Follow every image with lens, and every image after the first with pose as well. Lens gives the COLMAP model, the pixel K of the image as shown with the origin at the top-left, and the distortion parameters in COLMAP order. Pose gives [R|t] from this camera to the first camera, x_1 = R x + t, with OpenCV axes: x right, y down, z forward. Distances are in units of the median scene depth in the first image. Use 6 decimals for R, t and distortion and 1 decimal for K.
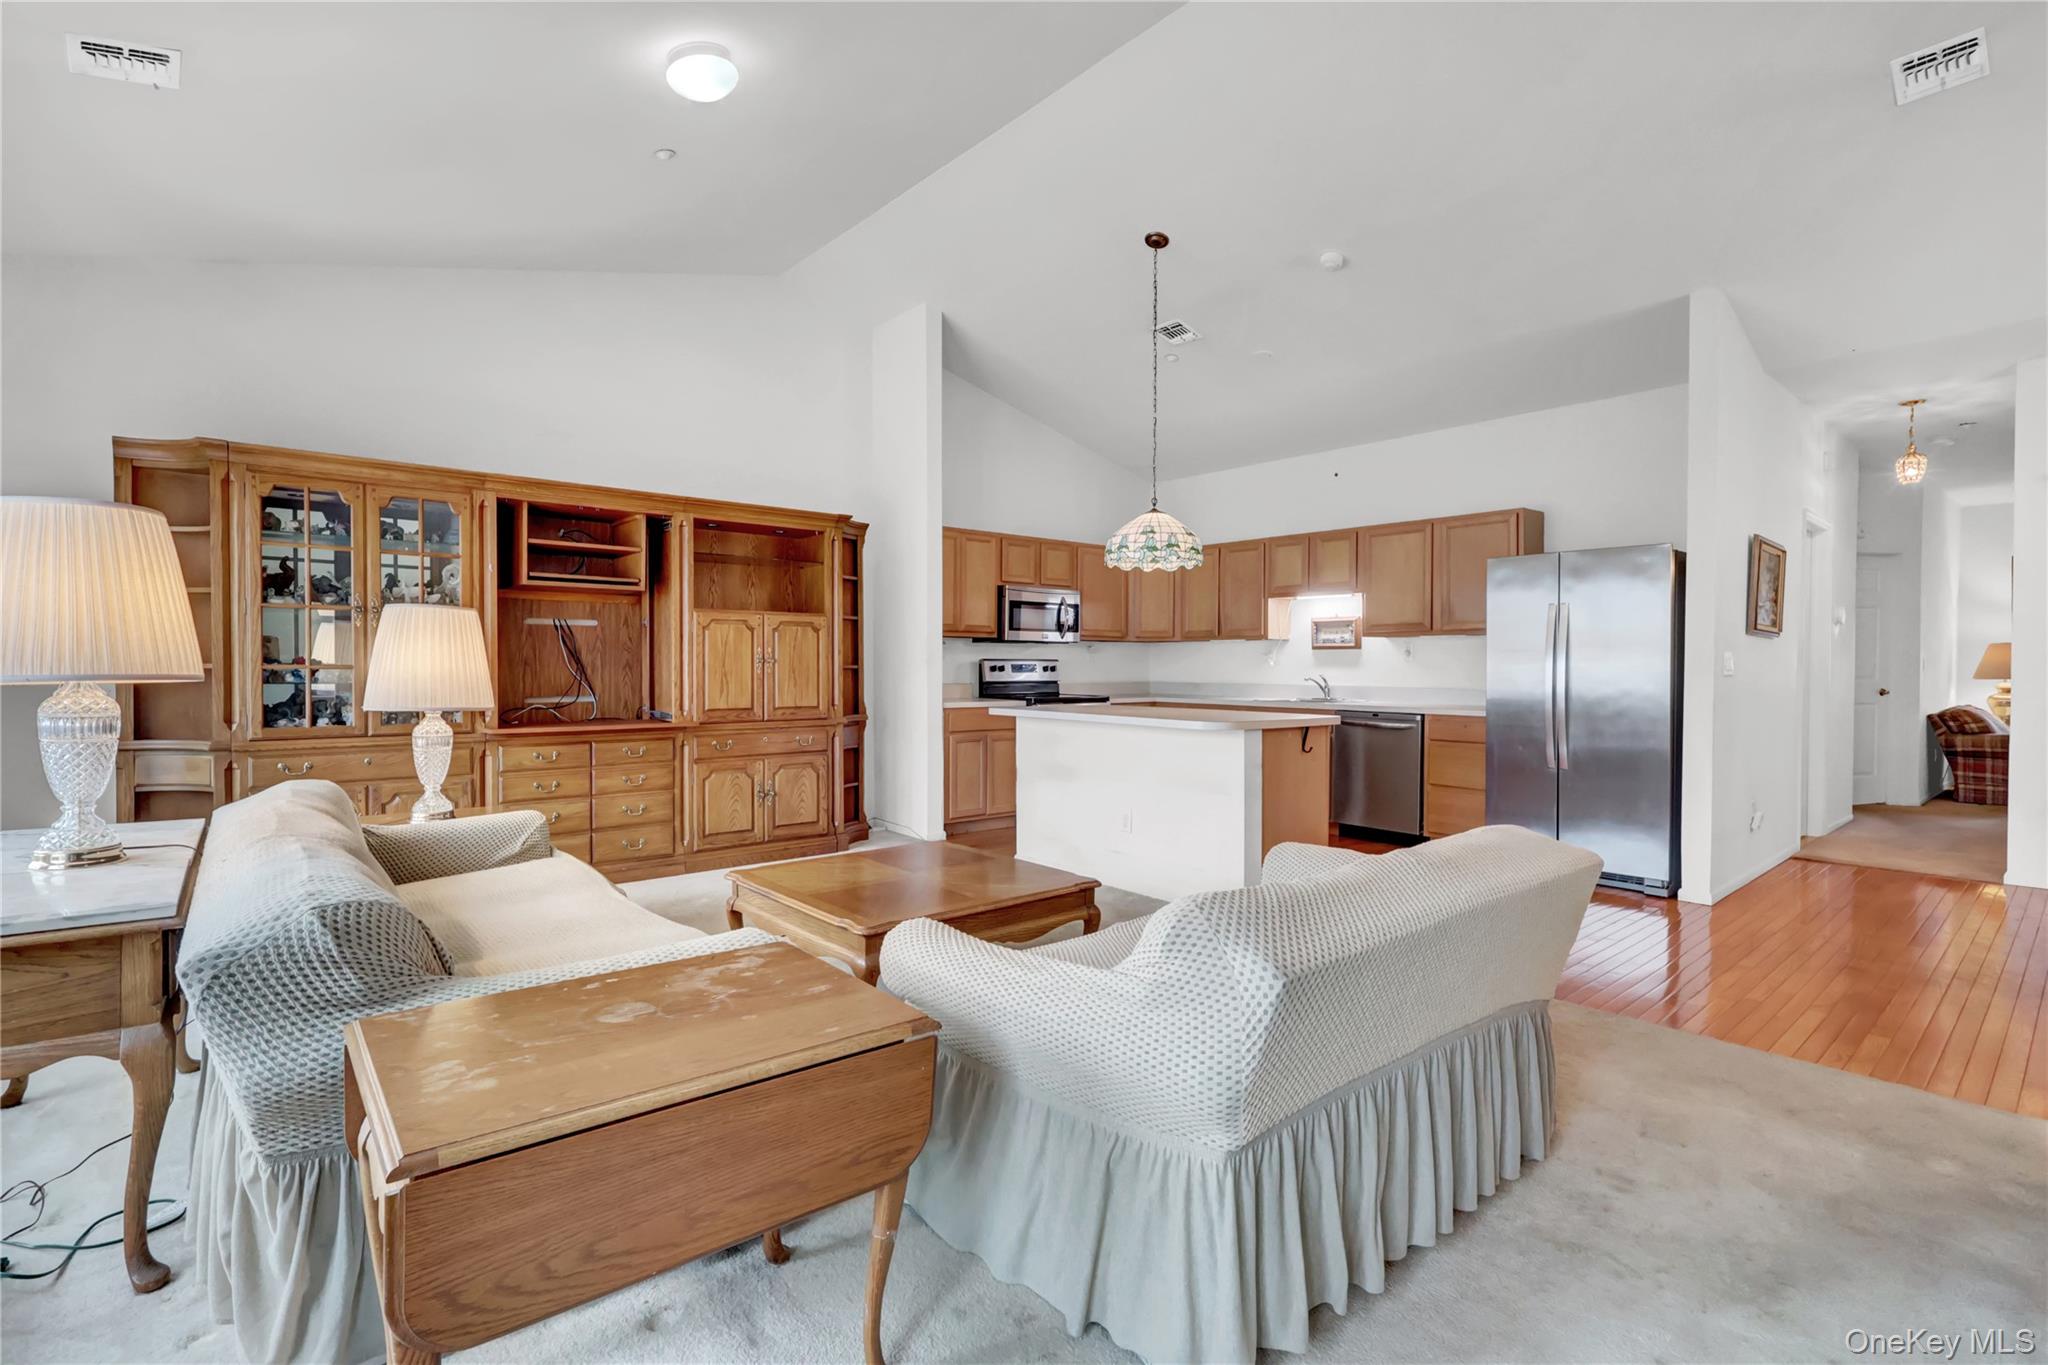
lens RADIAL K [[926.0, 0, 1049.7], [0, 926.0, 672.0], [0, 0, 1]] dist [0.010632, 0.000240]
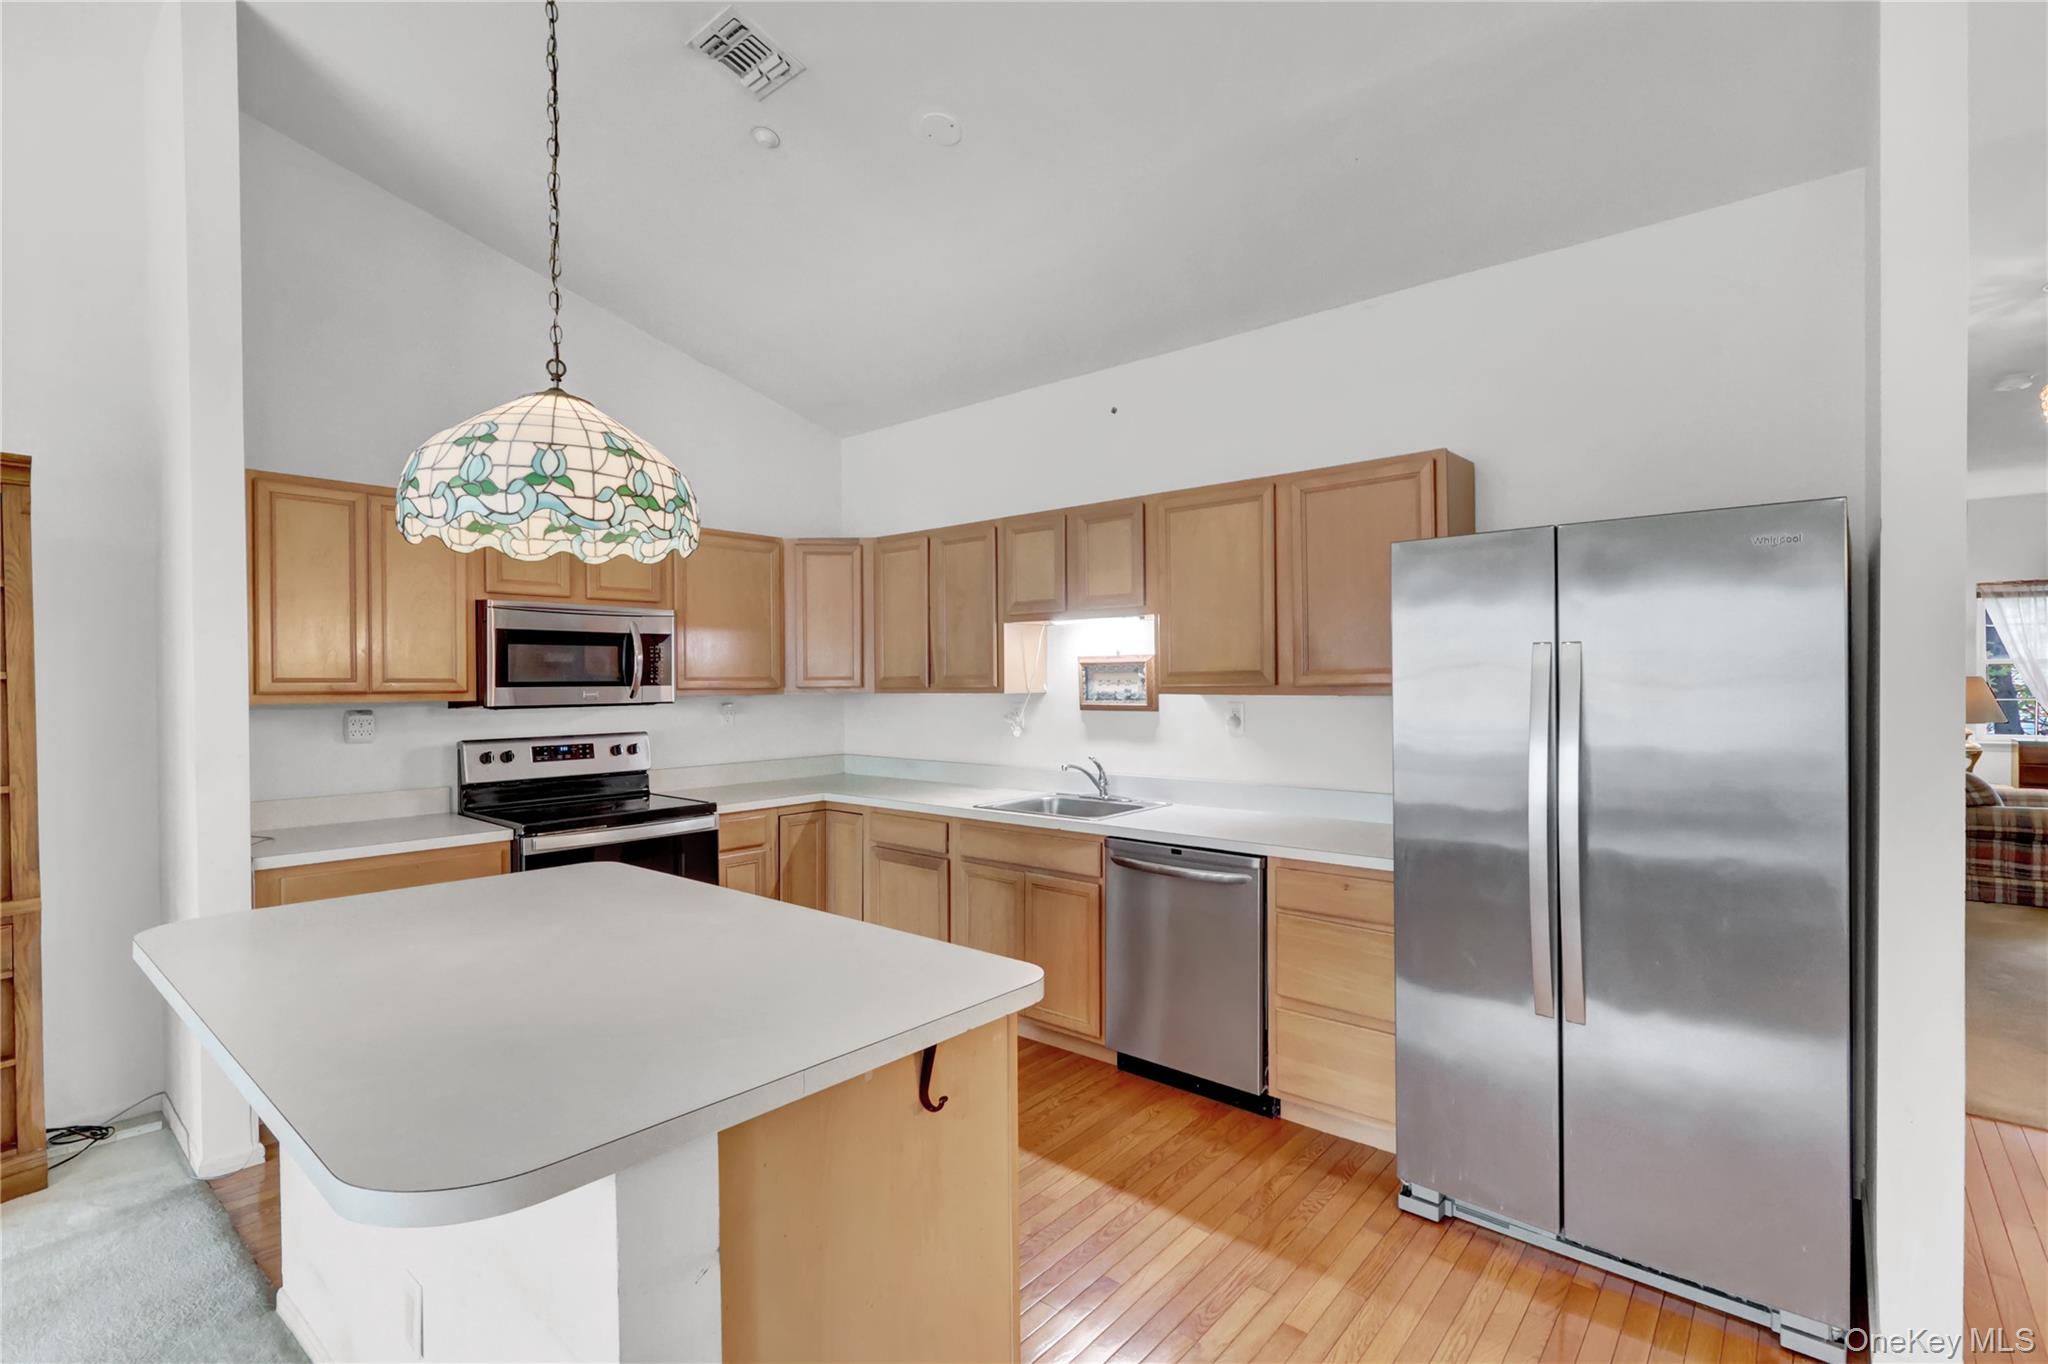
lens RADIAL K [[939.1, 0, 1030.7], [0, 939.1, 681.1], [0, 0, 1]] dist [-0.004652, -0.000155]
pose [[0.989299, -0.011991, 0.145409, 0.183300], [0.013275, 0.999881, -0.007863, -0.042422], [-0.145297, 0.009709, 0.989340, 0.461465]]
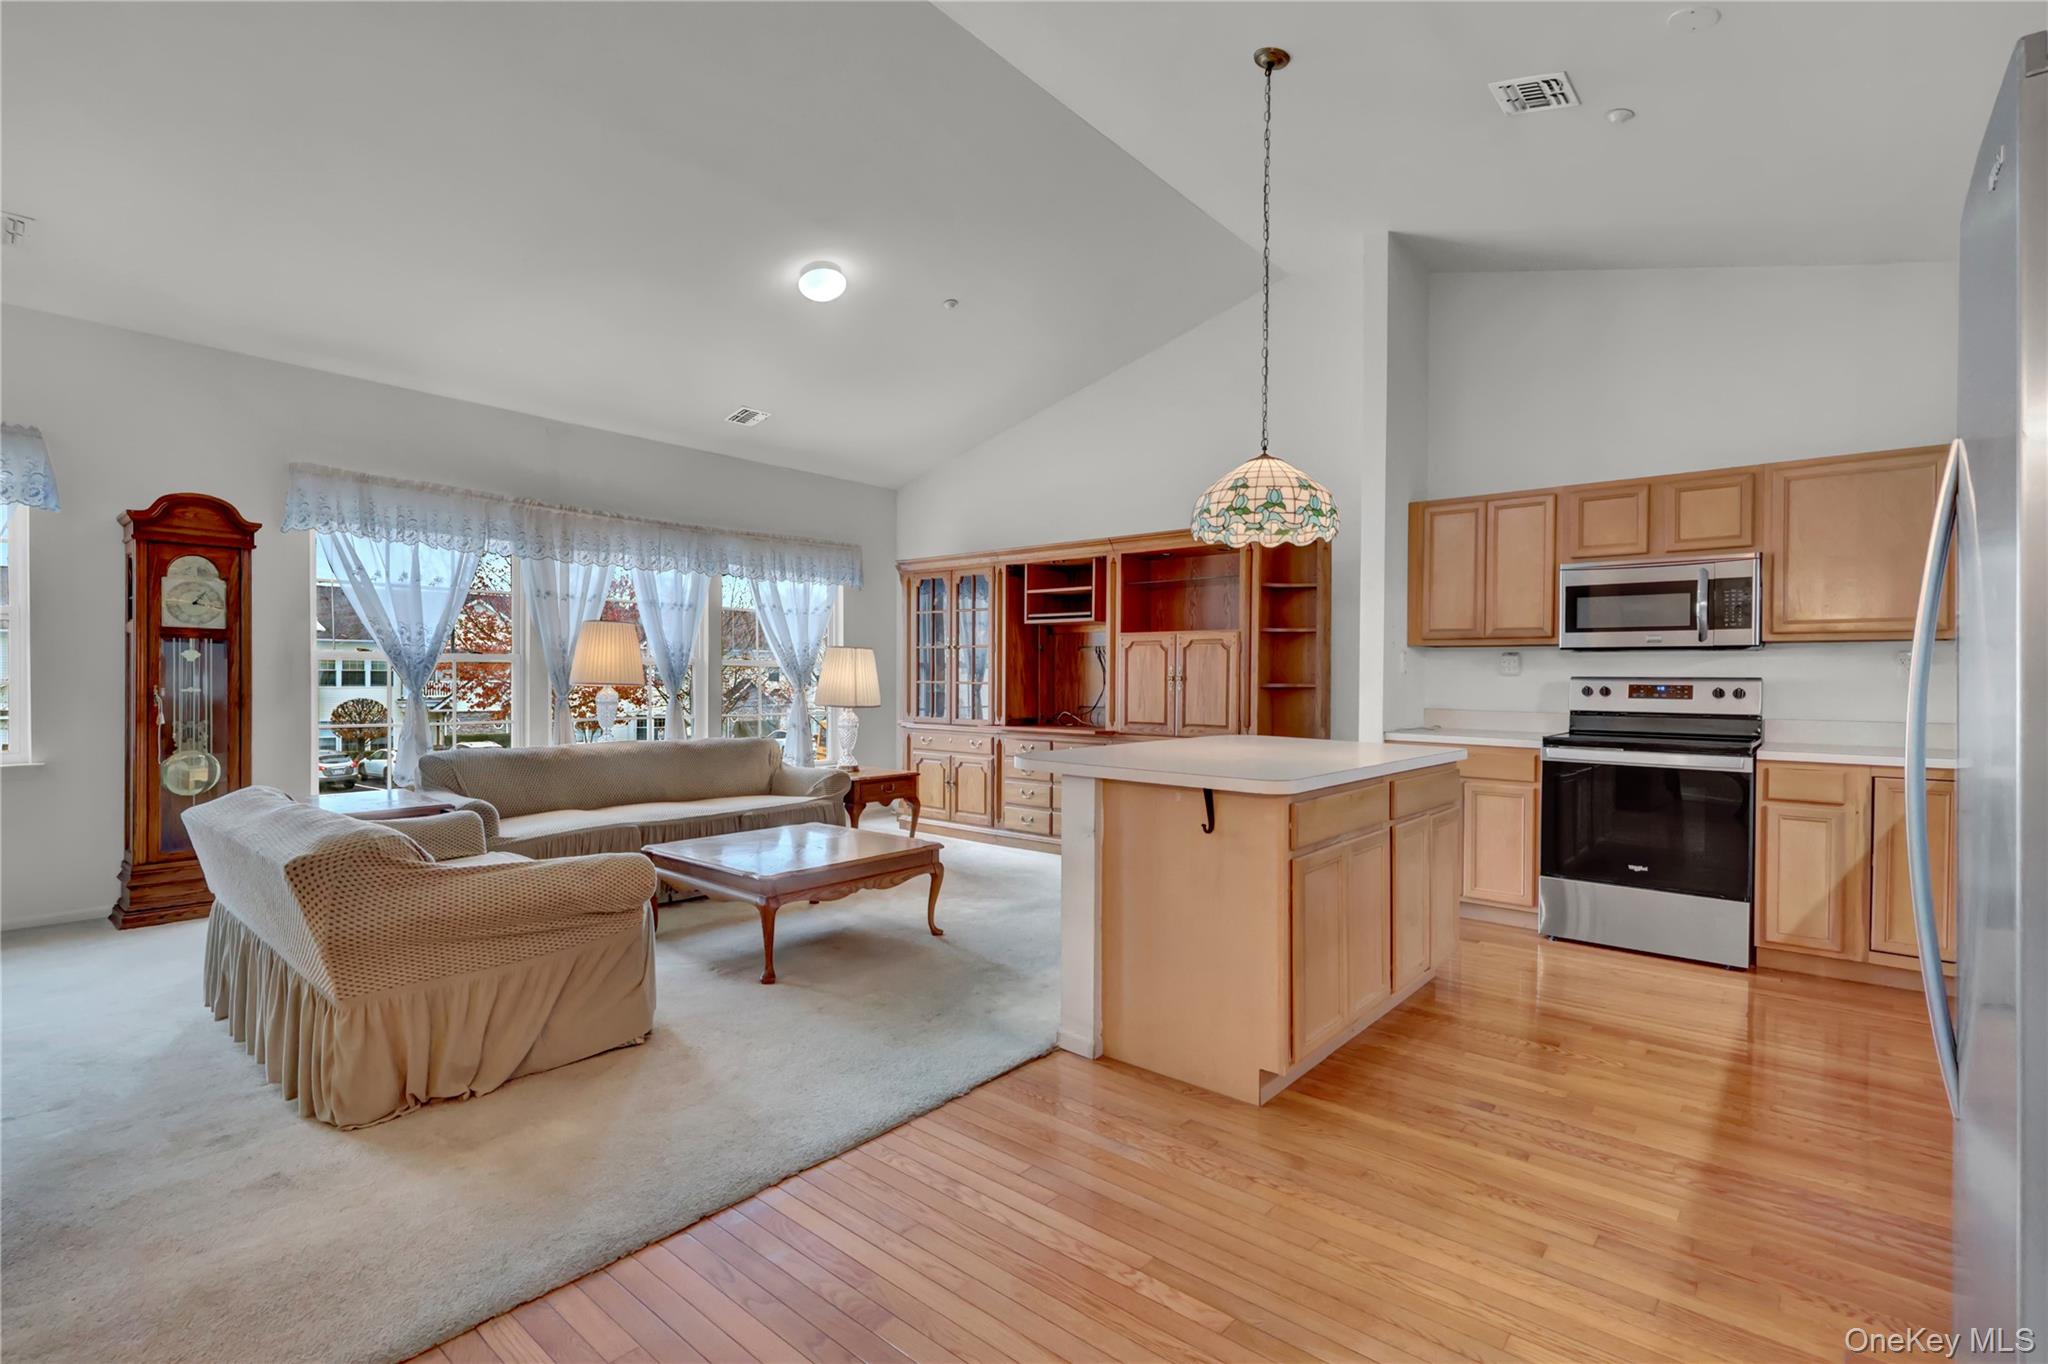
lens RADIAL K [[939.1, 0, 1030.7], [0, 939.1, 681.1], [0, 0, 1]] dist [-0.004652, -0.000155]
pose [[0.152881, 0.002610, -0.988241, 0.580530], [-0.014267, 0.999898, 0.000434, -0.005996], [0.988142, 0.014033, 0.152903, 0.550837]]
